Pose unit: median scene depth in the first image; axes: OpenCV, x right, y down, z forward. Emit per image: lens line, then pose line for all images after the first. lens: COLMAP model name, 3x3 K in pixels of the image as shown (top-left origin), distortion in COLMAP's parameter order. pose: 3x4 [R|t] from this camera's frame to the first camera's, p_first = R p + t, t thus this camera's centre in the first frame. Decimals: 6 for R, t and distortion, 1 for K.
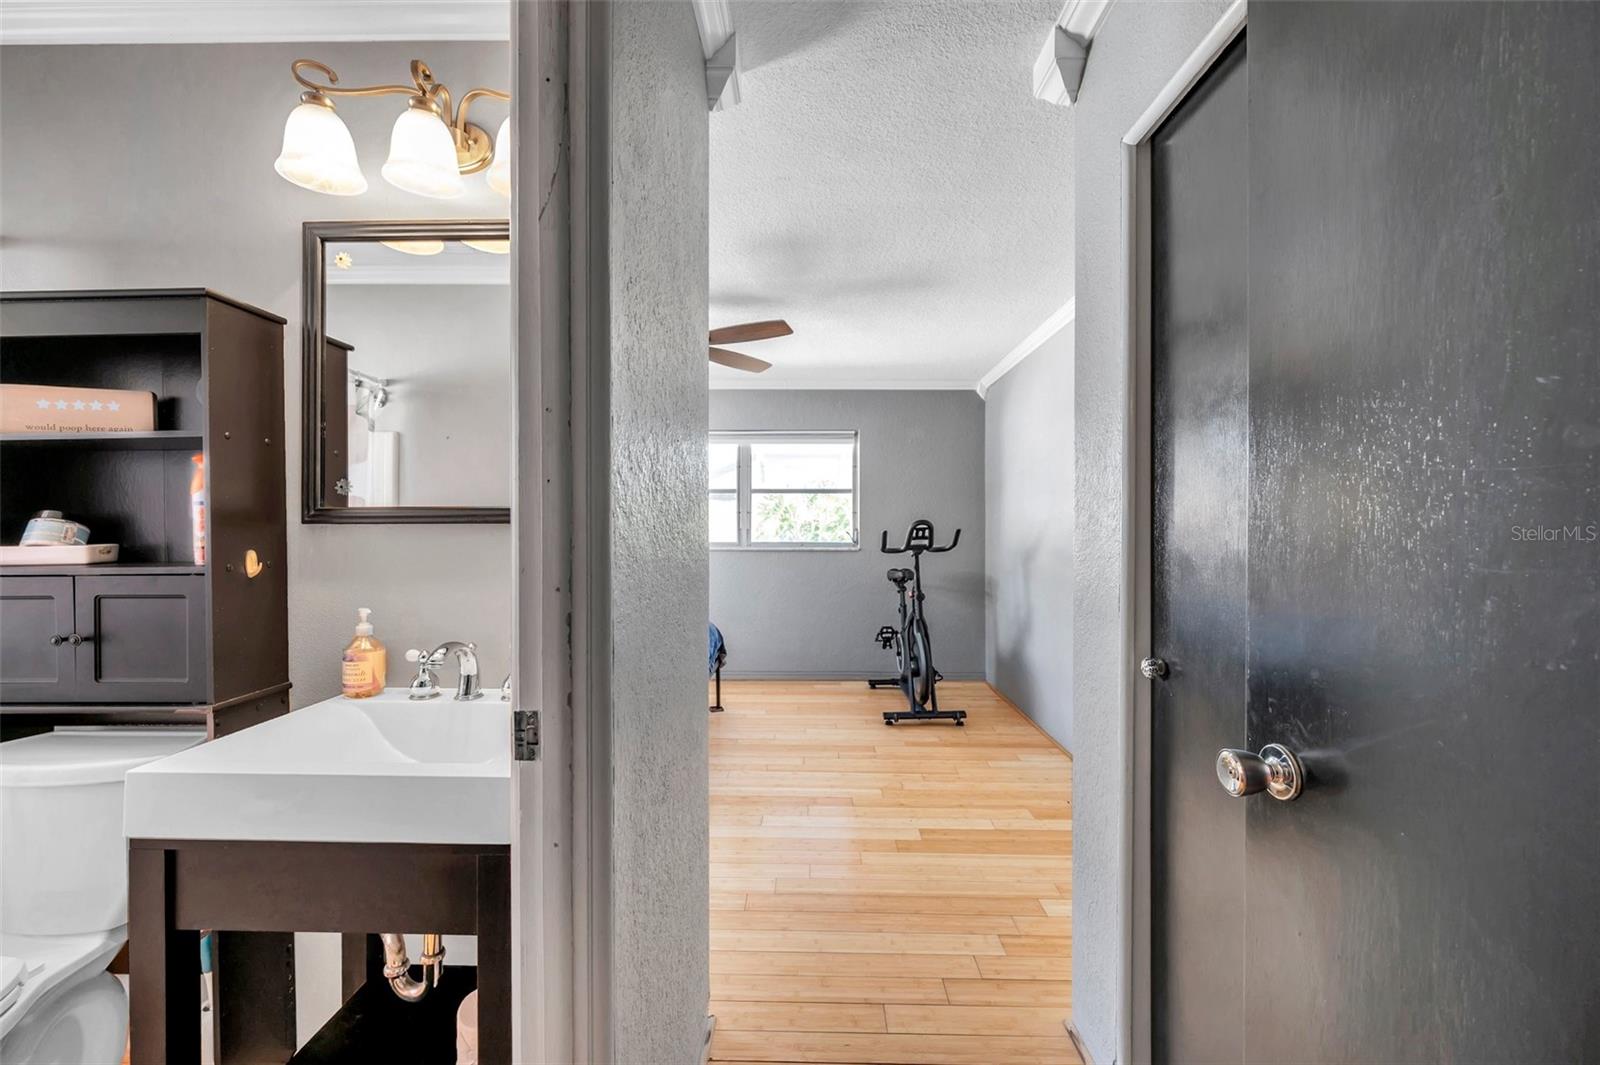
lens RADIAL K [[630.9, 0, 796.7], [0, 630.9, 530.1], [0, 0, 1]] dist [-0.001194, -0.000018]
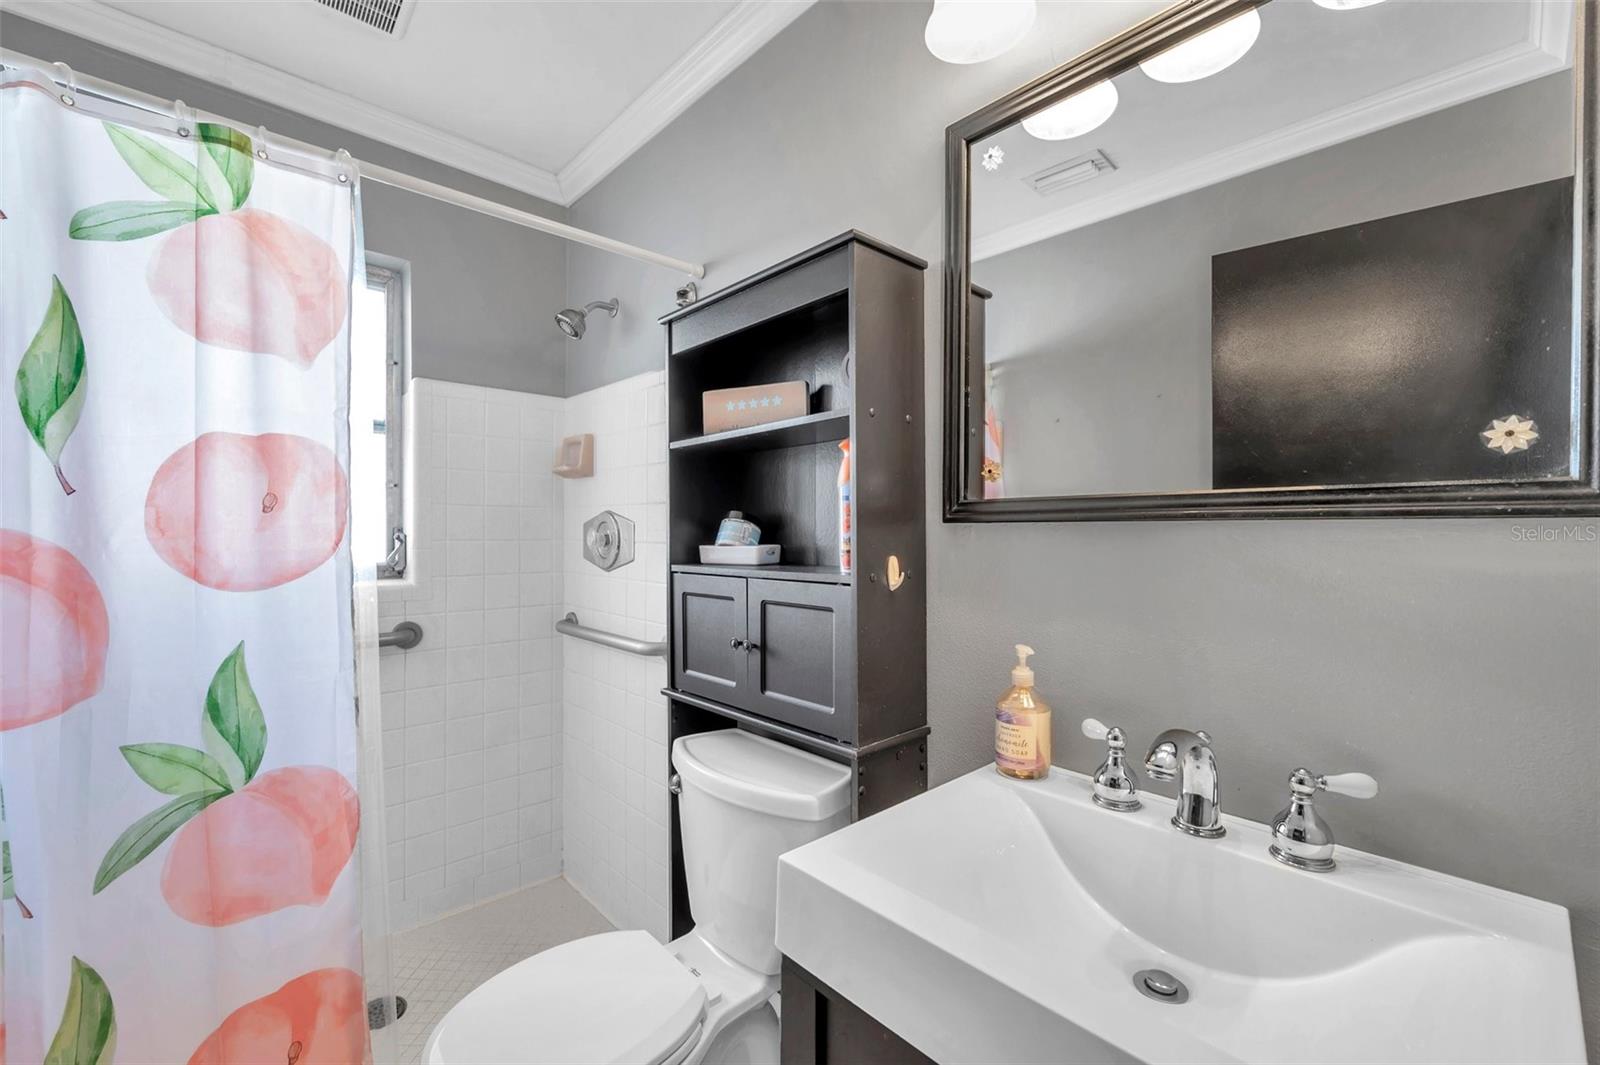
lens RADIAL K [[671.1, 0, 800.0], [0, 671.1, 532.5], [0, 0, 1]] dist [0.000509, 0.000102]
pose [[0.697464, 0.003907, -0.716609, -0.339484], [-0.006584, 0.999978, -0.000957, 0.004053], [0.716590, 0.005386, 0.697474, 0.324773]]
